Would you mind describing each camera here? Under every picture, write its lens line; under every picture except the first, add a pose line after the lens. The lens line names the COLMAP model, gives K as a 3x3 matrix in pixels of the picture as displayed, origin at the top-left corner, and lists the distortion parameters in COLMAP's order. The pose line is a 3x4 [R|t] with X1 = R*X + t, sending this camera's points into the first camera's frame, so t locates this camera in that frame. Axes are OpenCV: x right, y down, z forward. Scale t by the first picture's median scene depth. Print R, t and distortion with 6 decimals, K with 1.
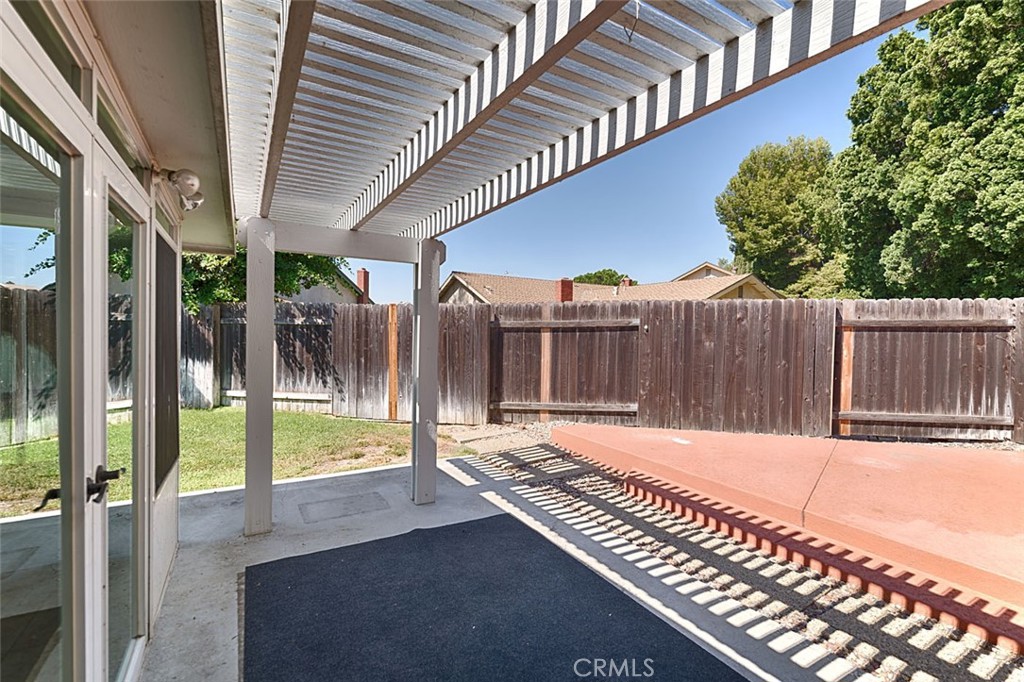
lens RADIAL K [[443.8, 0, 510.9], [0, 443.8, 347.4], [0, 0, 1]] dist [-0.002422, -0.000998]
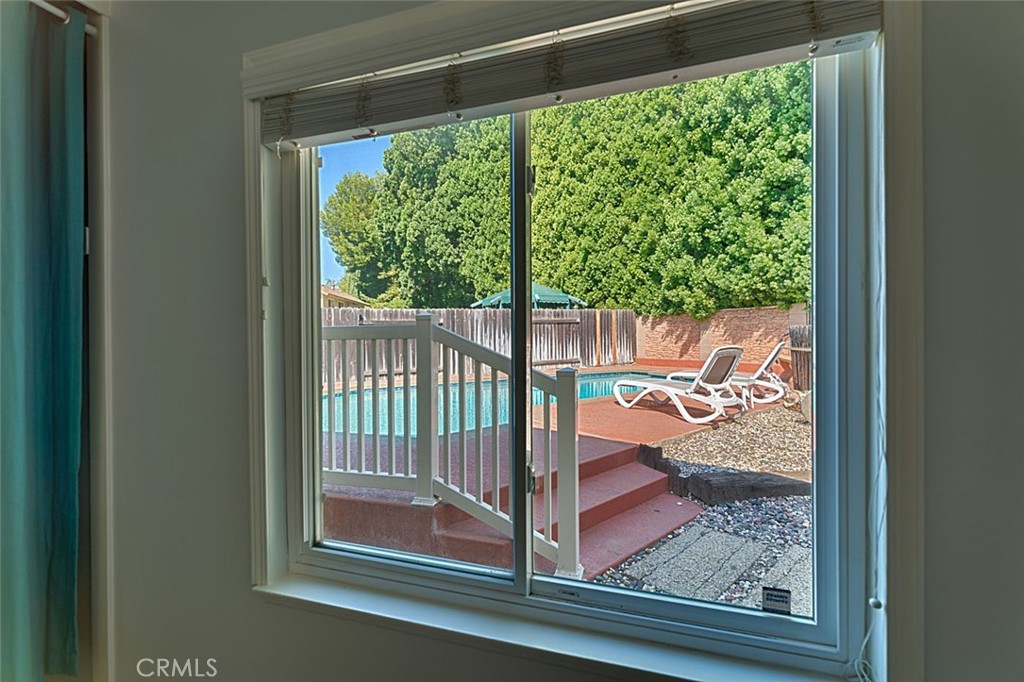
lens RADIAL K [[443.8, 0, 510.1], [0, 443.8, 340.8], [0, 0, 1]] dist [-0.002422, -0.000998]
pose [[0.747233, -0.028838, 0.663936, 0.644258], [0.047210, 0.998837, -0.009749, 0.067086], [-0.662883, 0.038629, 0.747726, -0.767307]]
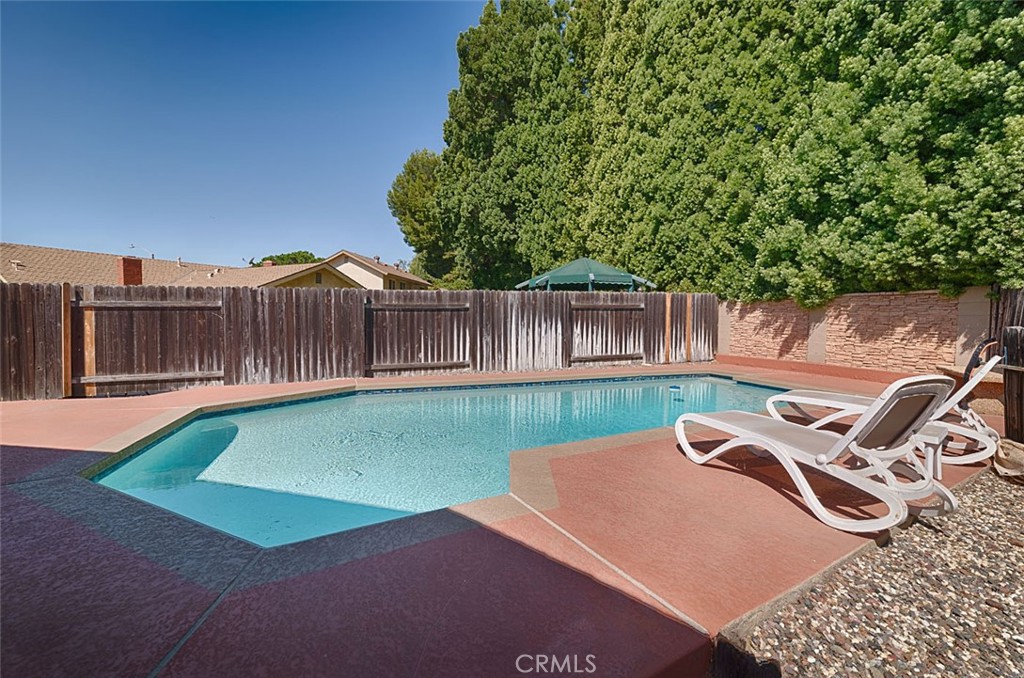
lens RADIAL K [[443.8, 0, 512.0], [0, 443.8, 337.9], [0, 0, 1]] dist [-0.002422, -0.000998]
pose [[0.842978, -0.033205, 0.536922, 0.953132], [0.026388, 0.999444, 0.020380, 0.039296], [-0.537300, -0.003011, 0.843386, -0.571815]]
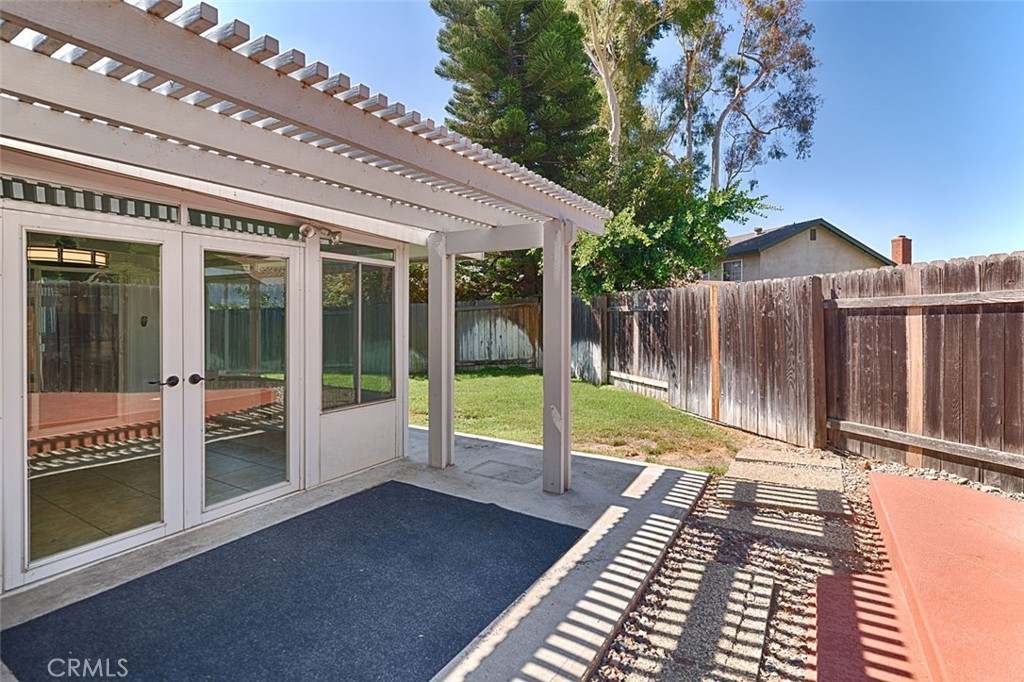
lens RADIAL K [[488.4, 0, 532.1], [0, 488.4, 316.4], [0, 0, 1]] dist [0.001236, 0.000517]
pose [[0.495560, -0.012195, -0.868488, 0.391319], [-0.026762, 0.999212, -0.029301, 0.000989], [0.868162, 0.037763, 0.494843, 0.232211]]
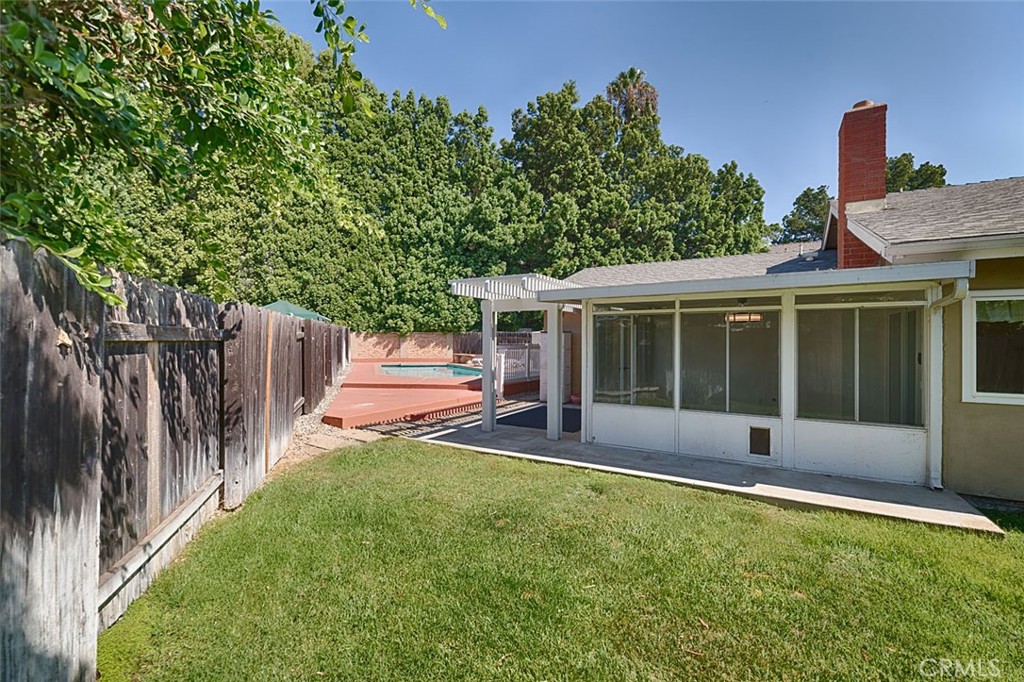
lens RADIAL K [[443.8, 0, 514.8], [0, 443.8, 341.2], [0, 0, 1]] dist [-0.002422, -0.000998]
pose [[-0.480418, -0.017847, 0.876858, -1.098983], [0.017867, 0.999386, 0.030130, -0.057096], [-0.876857, 0.030142, -0.479805, 1.020005]]
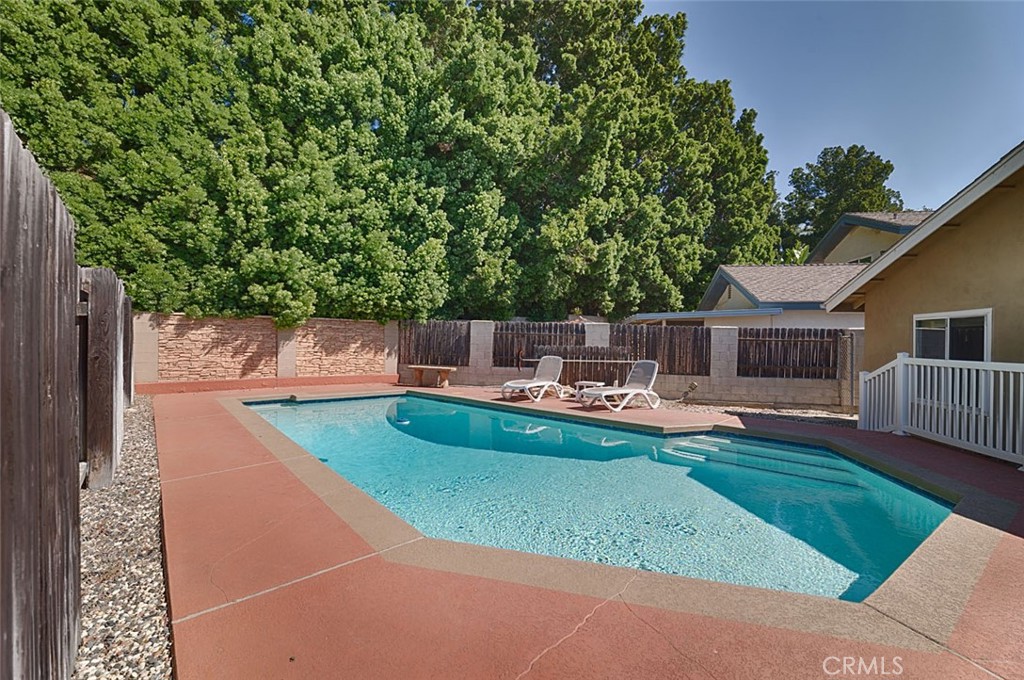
lens RADIAL K [[443.8, 0, 517.2], [0, 443.8, 341.2], [0, 0, 1]] dist [-0.002422, -0.000998]
pose [[-0.777115, -0.029552, 0.628664, 0.903042], [-0.004754, 0.999144, 0.041092, -0.021085], [-0.629340, 0.028944, -0.776591, 0.777356]]
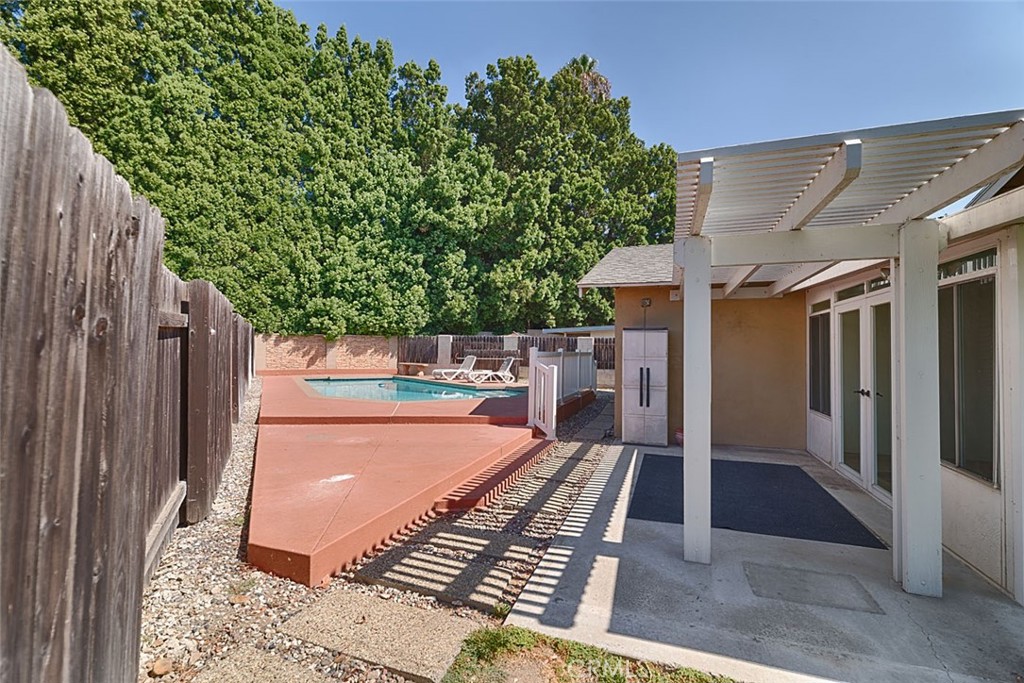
lens RADIAL K [[443.8, 0, 517.8], [0, 443.8, 341.4], [0, 0, 1]] dist [-0.002422, -0.000998]
pose [[-0.648721, -0.007329, 0.760991, -0.333240], [0.008292, 0.999826, 0.016698, -0.033300], [-0.760981, 0.017142, -0.648548, 0.981331]]
